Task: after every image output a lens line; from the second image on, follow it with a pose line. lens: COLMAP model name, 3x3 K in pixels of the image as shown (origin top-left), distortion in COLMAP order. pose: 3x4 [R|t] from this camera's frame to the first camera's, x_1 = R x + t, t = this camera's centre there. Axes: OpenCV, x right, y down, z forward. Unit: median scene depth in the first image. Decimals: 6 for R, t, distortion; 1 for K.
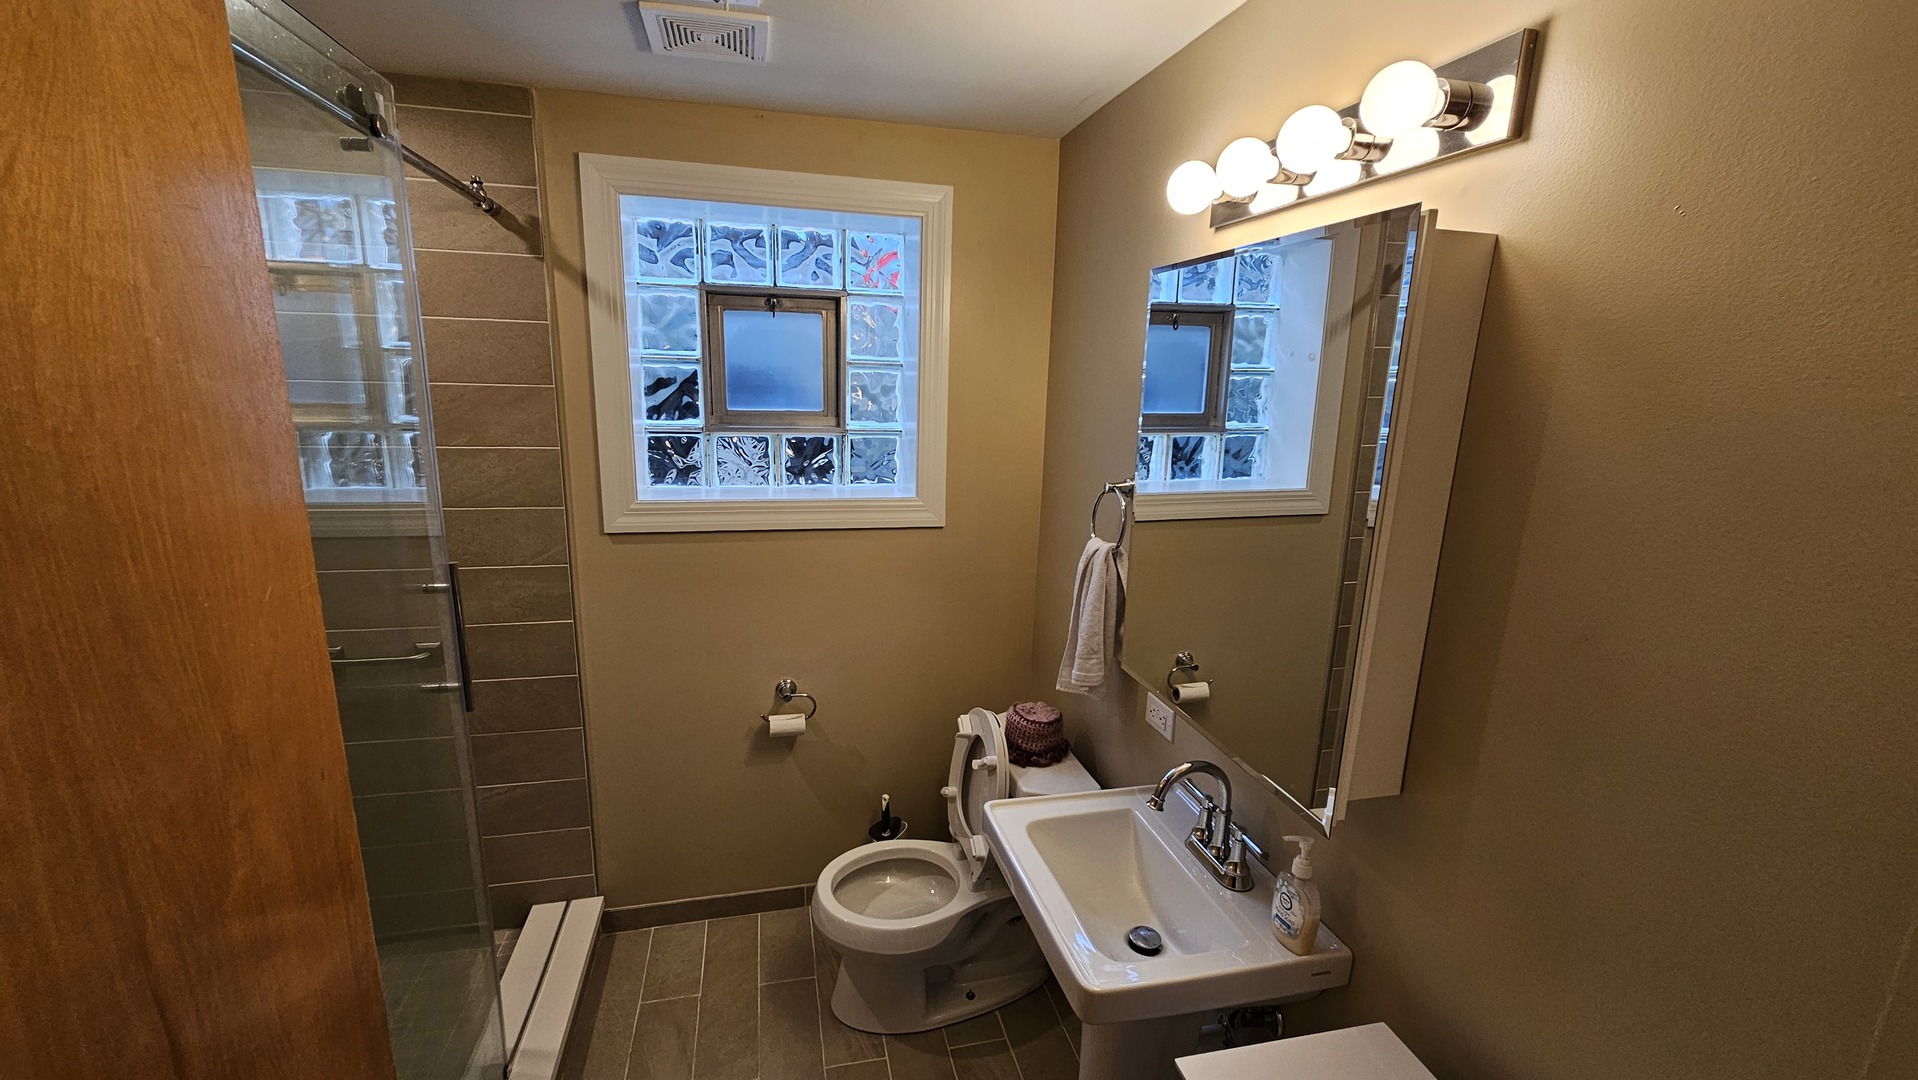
lens RADIAL K [[784.1, 0, 950.4], [0, 784.1, 558.3], [0, 0, 1]] dist [-0.001583, -0.000573]
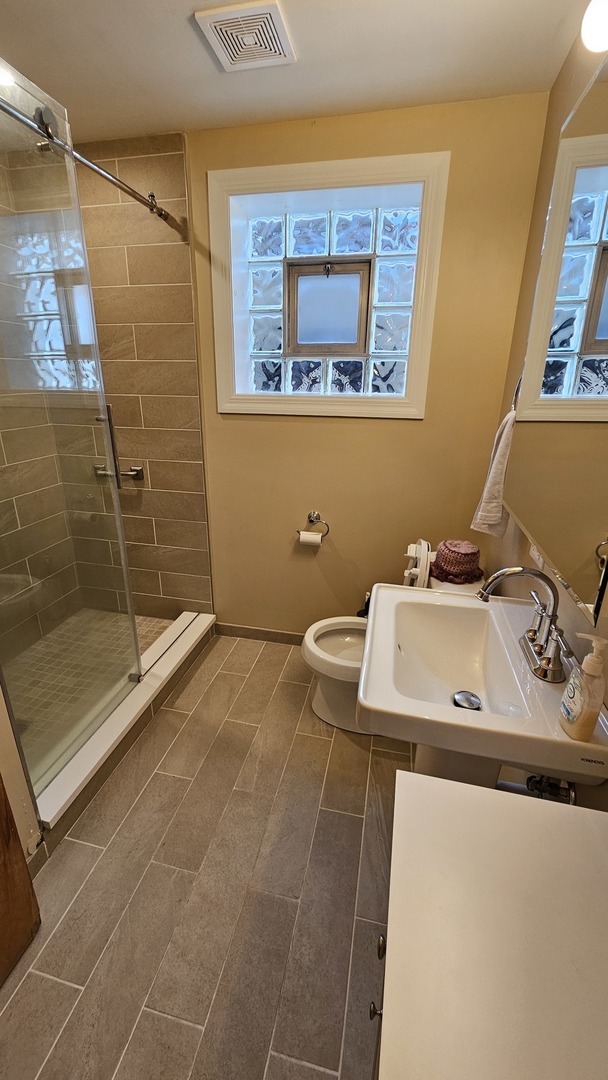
lens RADIAL K [[441.5, 0, 298.5], [0, 441.5, 536.4], [0, 0, 1]] dist [-0.001583, -0.000573]
pose [[0.895184, 0.133638, -0.425190, 0.178372], [-0.086167, 0.987883, 0.129080, 0.098665], [0.437288, -0.078913, 0.895853, 0.165626]]
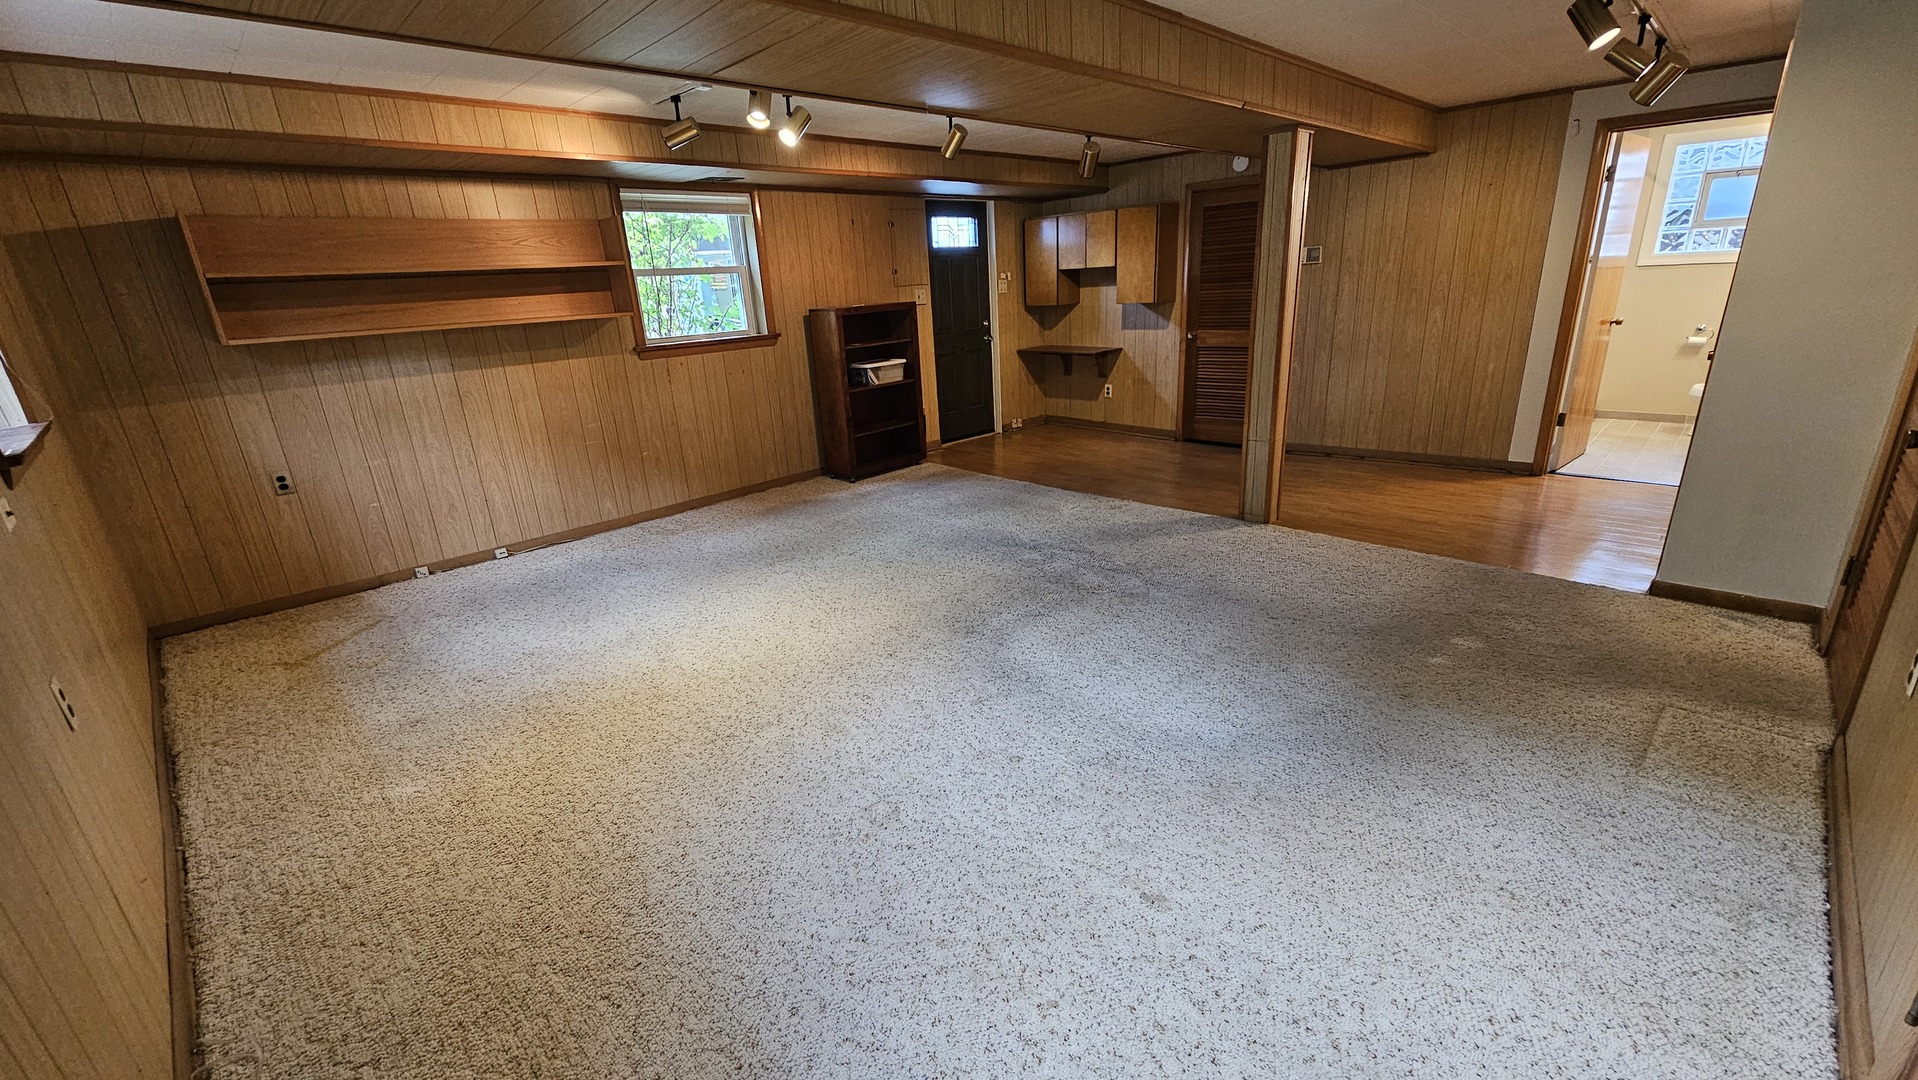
lens RADIAL K [[784.1, 0, 951.2], [0, 784.1, 546.2], [0, 0, 1]] dist [-0.001583, -0.000573]
pose [[0.519495, 0.224555, -0.824439, 0.894508], [-0.122987, 0.974454, 0.187919, 0.766648], [0.845576, 0.003772, 0.533841, -2.785692]]
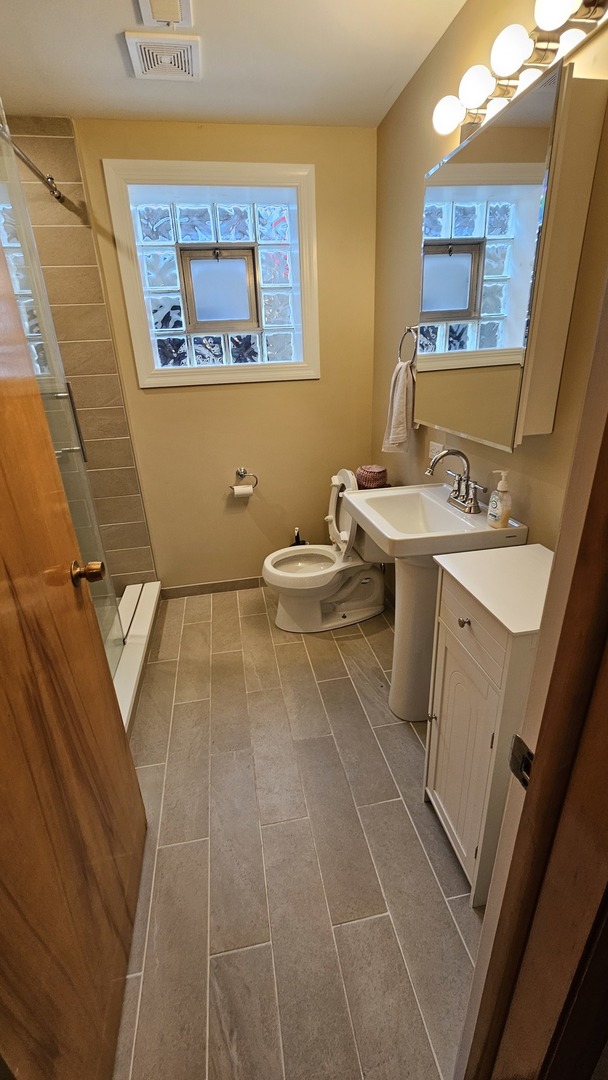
lens RADIAL K [[441.5, 0, 301.9], [0, 441.5, 535.9], [0, 0, 1]] dist [-0.001583, -0.000573]
pose [[0.996065, -0.045401, -0.076109, 0.013352], [0.056970, 0.985876, 0.157488, 0.173758], [0.067884, -0.161205, 0.984584, -0.082268]]
